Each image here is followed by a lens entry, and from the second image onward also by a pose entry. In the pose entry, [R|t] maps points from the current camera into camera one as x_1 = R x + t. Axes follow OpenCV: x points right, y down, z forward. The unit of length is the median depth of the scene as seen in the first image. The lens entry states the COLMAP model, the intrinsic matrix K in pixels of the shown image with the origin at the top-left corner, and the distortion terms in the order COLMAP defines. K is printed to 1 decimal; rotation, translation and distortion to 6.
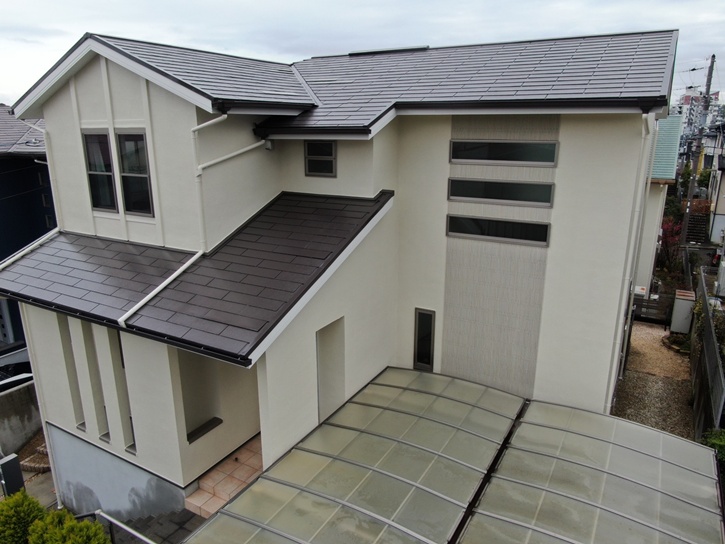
lens RADIAL K [[515.3, 0, 363.2], [0, 515.3, 271.8], [0, 0, 1]] dist [-0.009550, -0.004122]
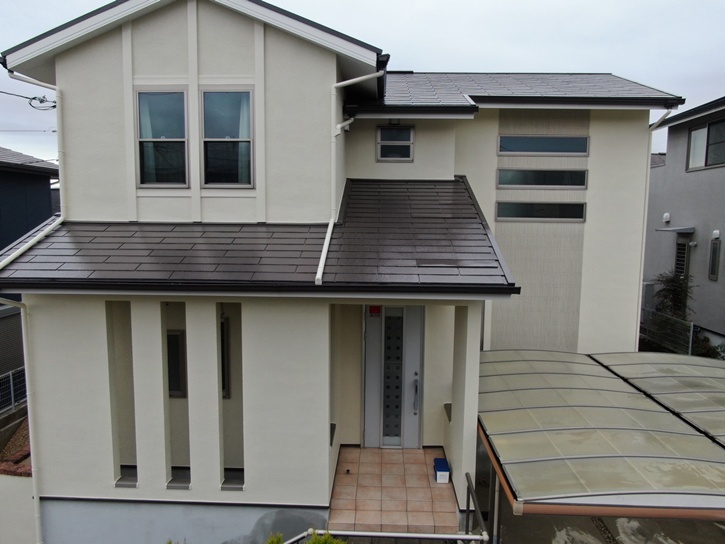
lens RADIAL K [[515.3, 0, 363.7], [0, 515.3, 272.3], [0, 0, 1]] dist [-0.009550, -0.004122]
pose [[0.883452, -0.036449, 0.467103, -0.636220], [0.115004, 0.983339, -0.140780, 0.169053], [-0.454189, 0.178091, 0.872924, 0.190009]]
